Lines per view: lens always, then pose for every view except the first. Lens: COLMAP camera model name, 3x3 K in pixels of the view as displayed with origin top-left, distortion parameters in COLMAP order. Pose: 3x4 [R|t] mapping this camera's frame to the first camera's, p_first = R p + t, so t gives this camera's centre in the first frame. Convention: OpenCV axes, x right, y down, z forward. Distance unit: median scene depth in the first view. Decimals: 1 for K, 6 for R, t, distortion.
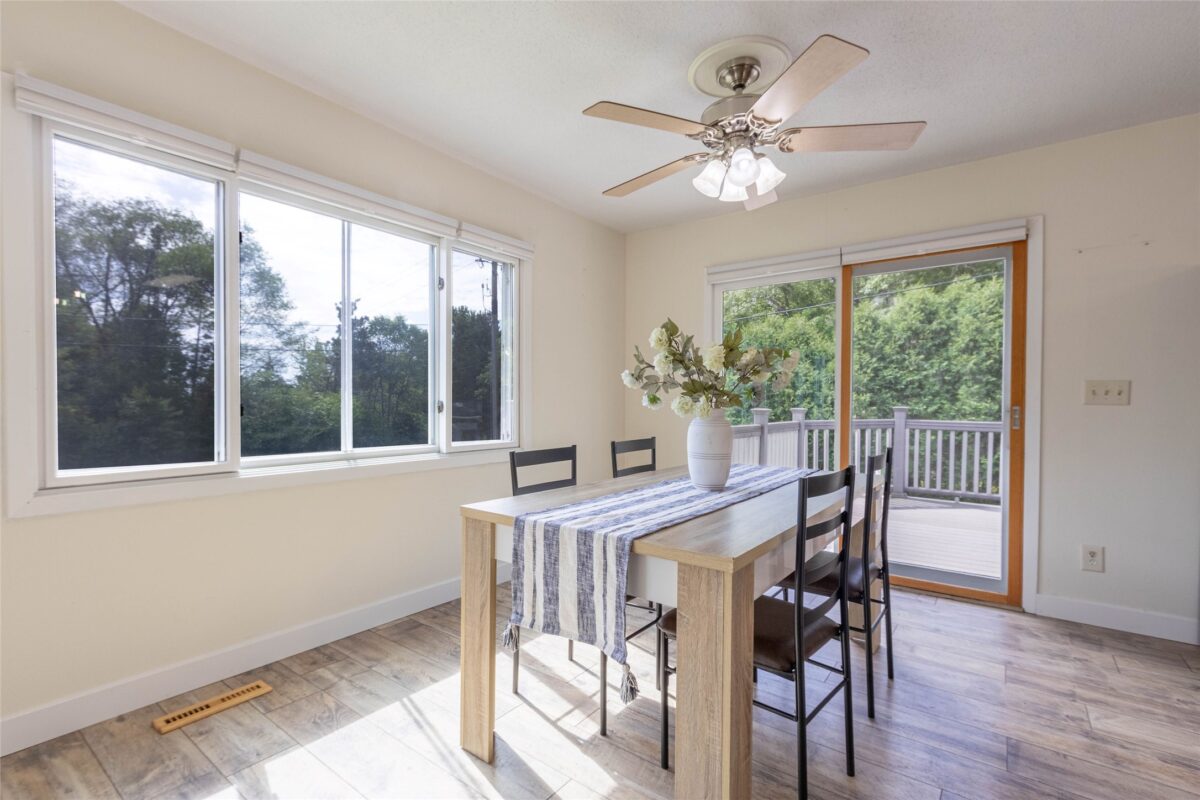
lens RADIAL K [[547.8, 0, 591.2], [0, 547.8, 407.1], [0, 0, 1]] dist [0.001493, 0.001426]
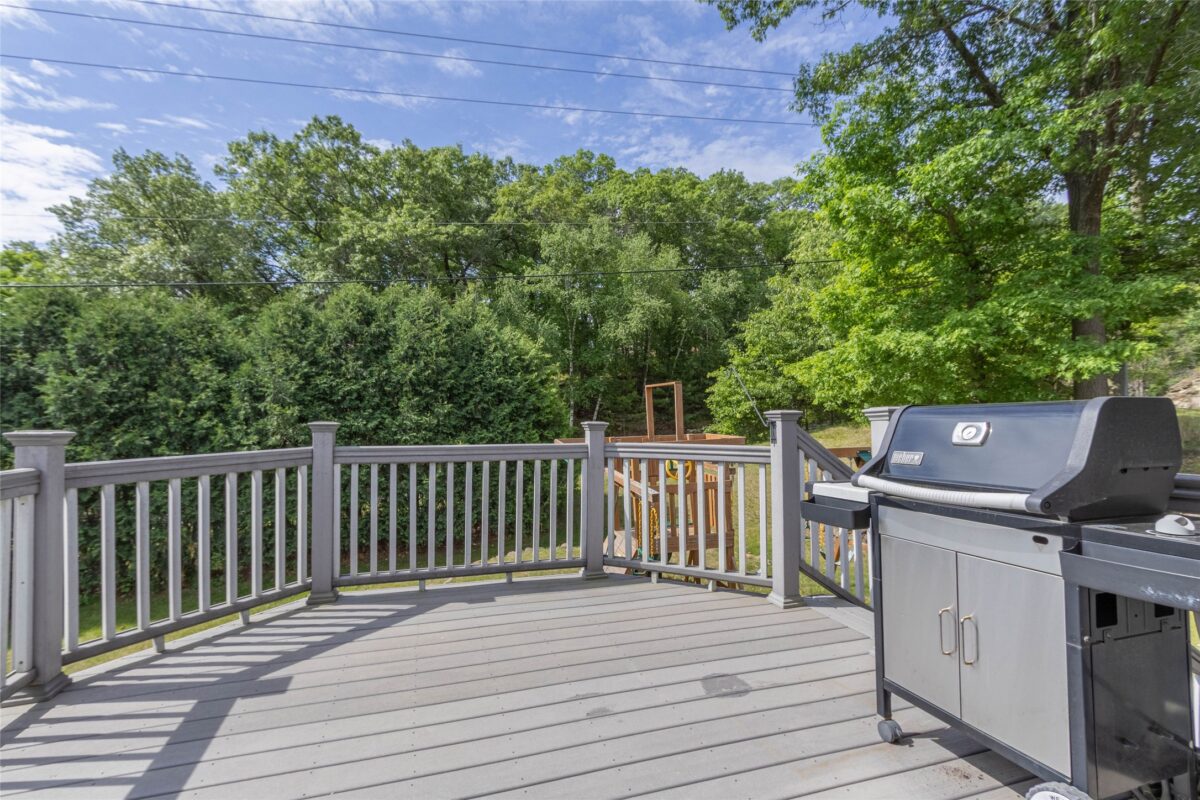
lens RADIAL K [[547.8, 0, 581.6], [0, 547.8, 413.5], [0, 0, 1]] dist [0.001493, 0.001426]
pose [[0.601117, -0.005133, 0.799144, 0.131945], [0.020319, 0.999754, -0.008863, 0.000532], [-0.798902, 0.021565, 0.601074, 0.219862]]
